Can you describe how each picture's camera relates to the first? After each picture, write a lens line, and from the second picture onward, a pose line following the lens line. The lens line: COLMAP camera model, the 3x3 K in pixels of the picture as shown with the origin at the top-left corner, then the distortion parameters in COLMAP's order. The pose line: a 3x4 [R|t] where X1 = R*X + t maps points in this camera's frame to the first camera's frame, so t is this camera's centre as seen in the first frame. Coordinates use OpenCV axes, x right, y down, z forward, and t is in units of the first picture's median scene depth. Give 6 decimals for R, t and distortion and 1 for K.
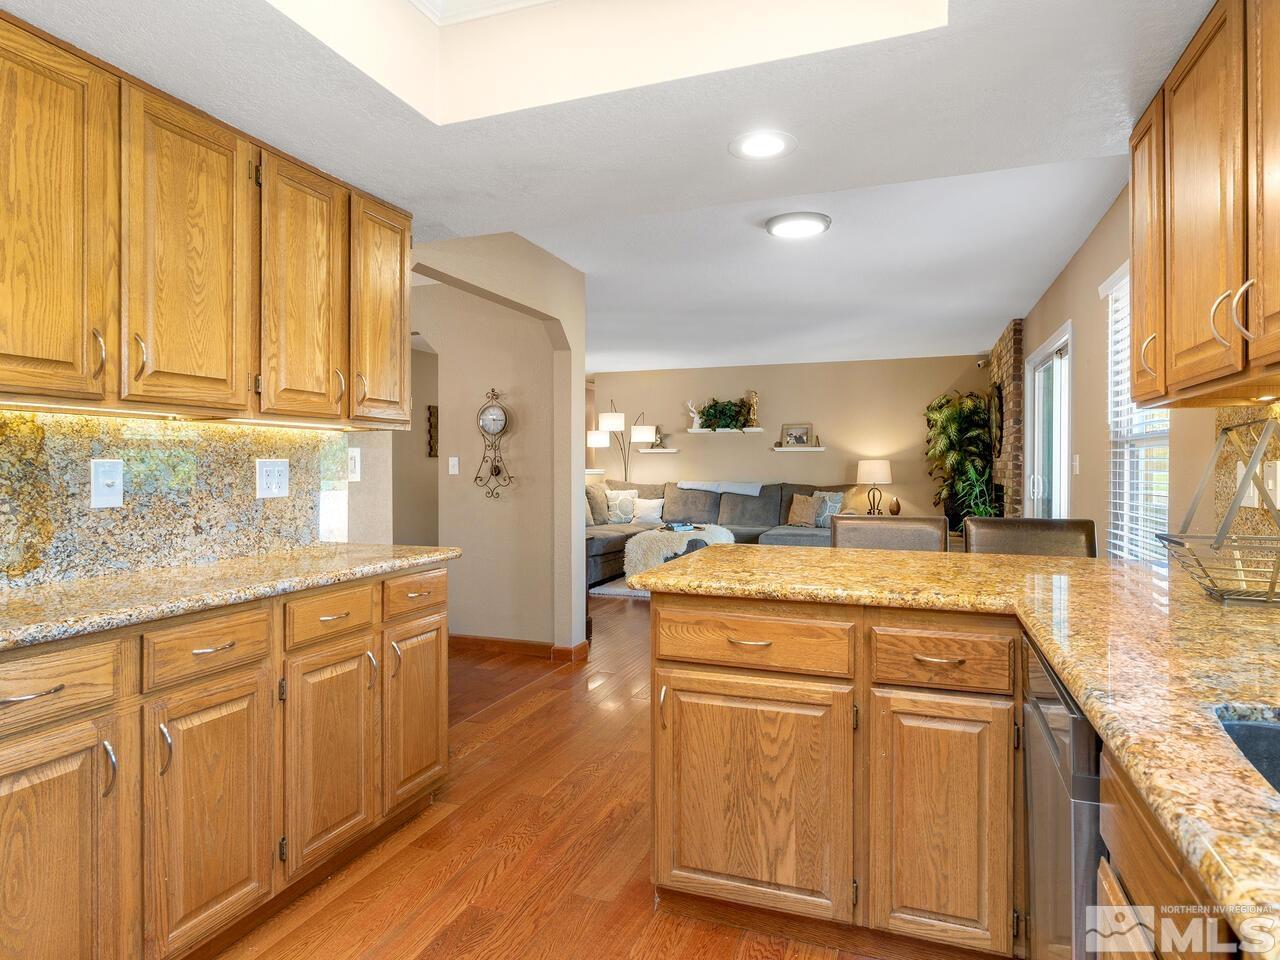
lens RADIAL K [[723.3, 0, 657.0], [0, 723.3, 467.2], [0, 0, 1]] dist [-0.002847, -0.000063]
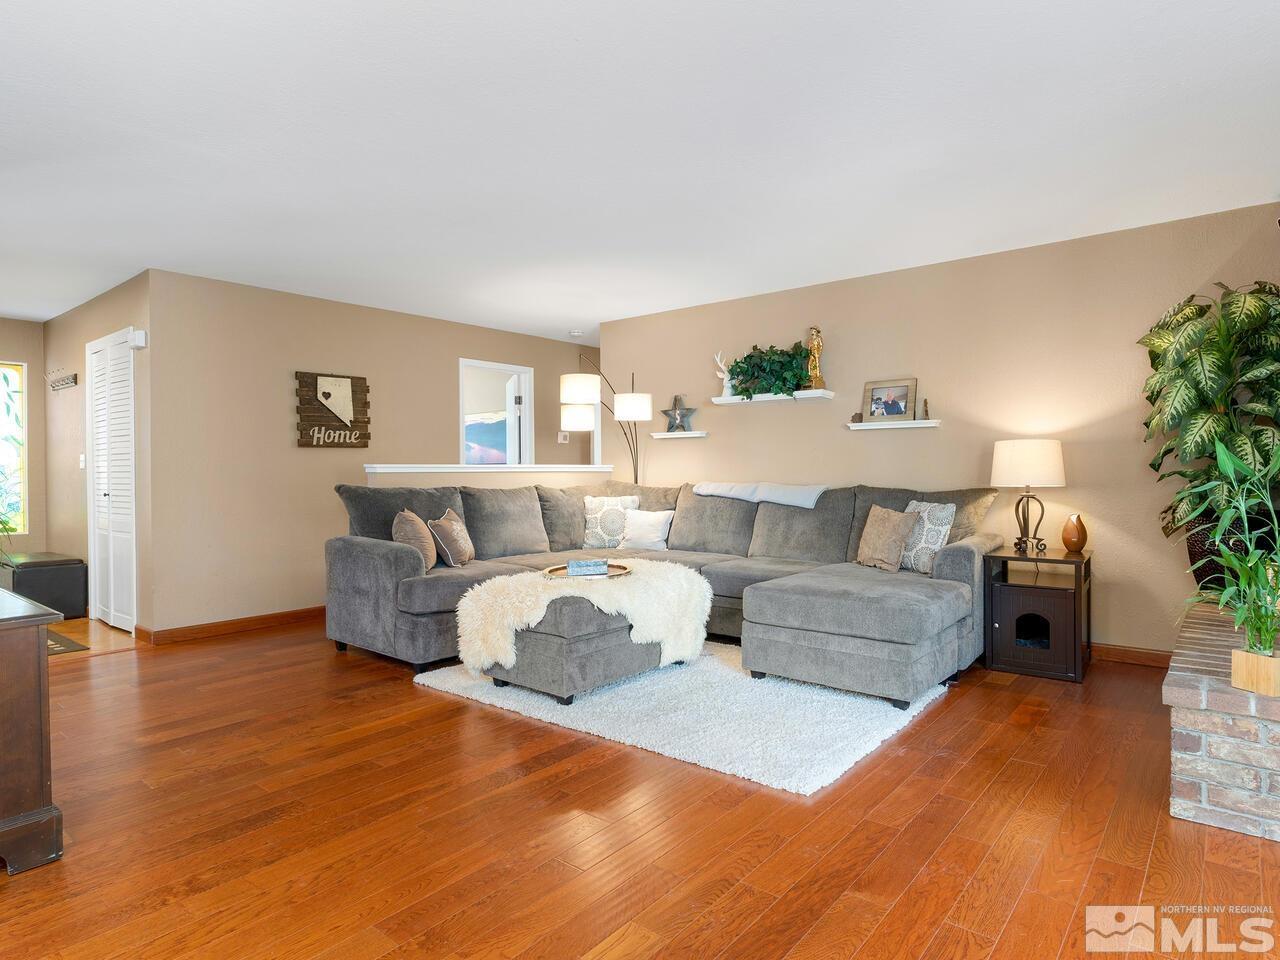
lens RADIAL K [[745.7, 0, 640.0], [0, 745.7, 480.0], [0, 0, 1]] dist [-0.002438, 0.000849]
pose [[0.945509, -0.001189, -0.325594, 0.199956], [0.006115, 0.999882, 0.014104, 0.008284], [0.325539, -0.015326, 0.945405, 0.394274]]
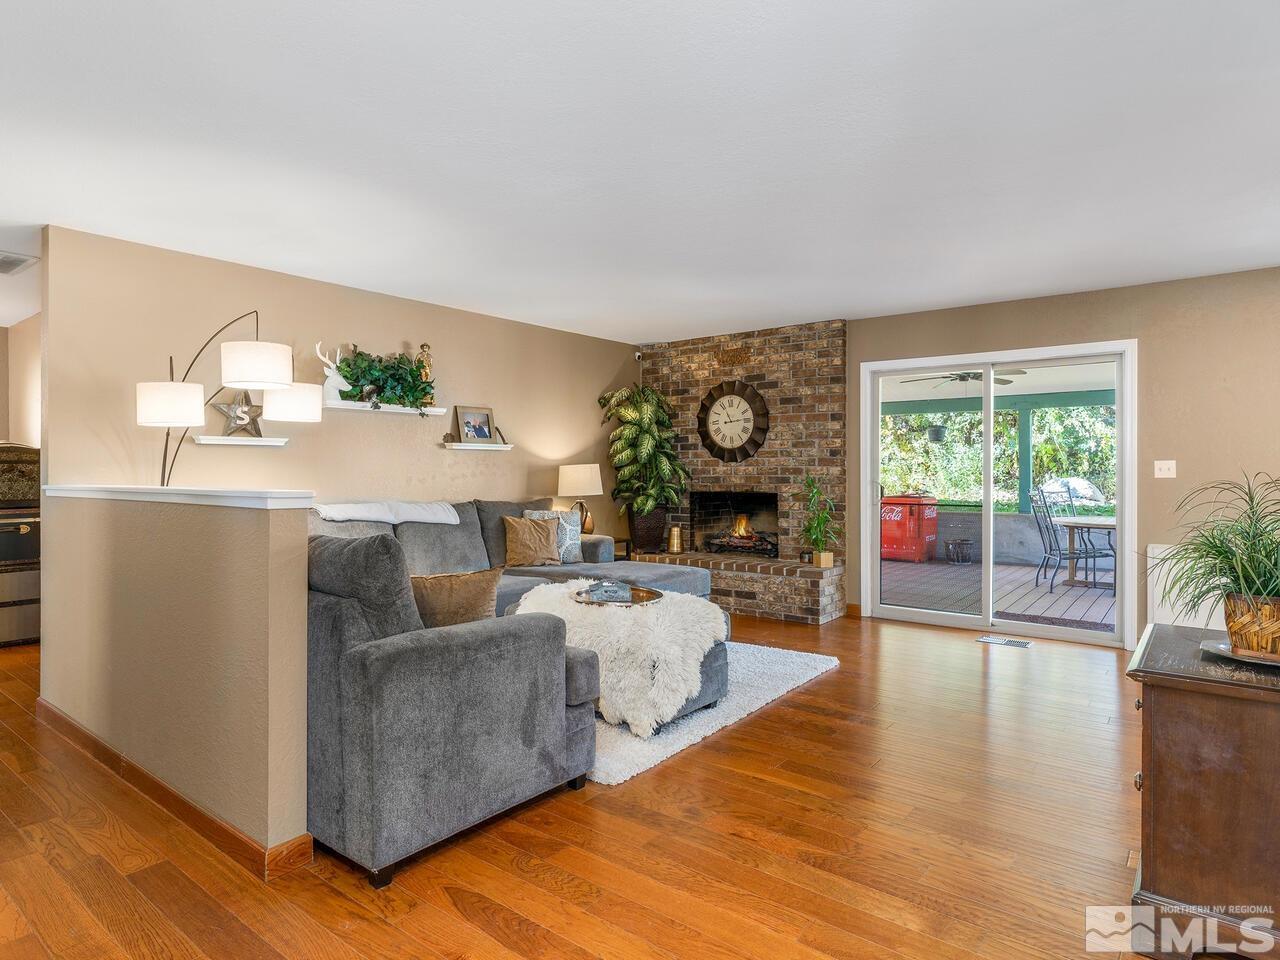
lens RADIAL K [[745.7, 0, 640.0], [0, 745.7, 480.0], [0, 0, 1]] dist [-0.002438, 0.000849]
pose [[0.300260, -0.014152, 0.953753, -0.391144], [0.006049, 0.999898, 0.012932, -0.002968], [-0.953838, 0.001886, 0.300315, 0.667951]]
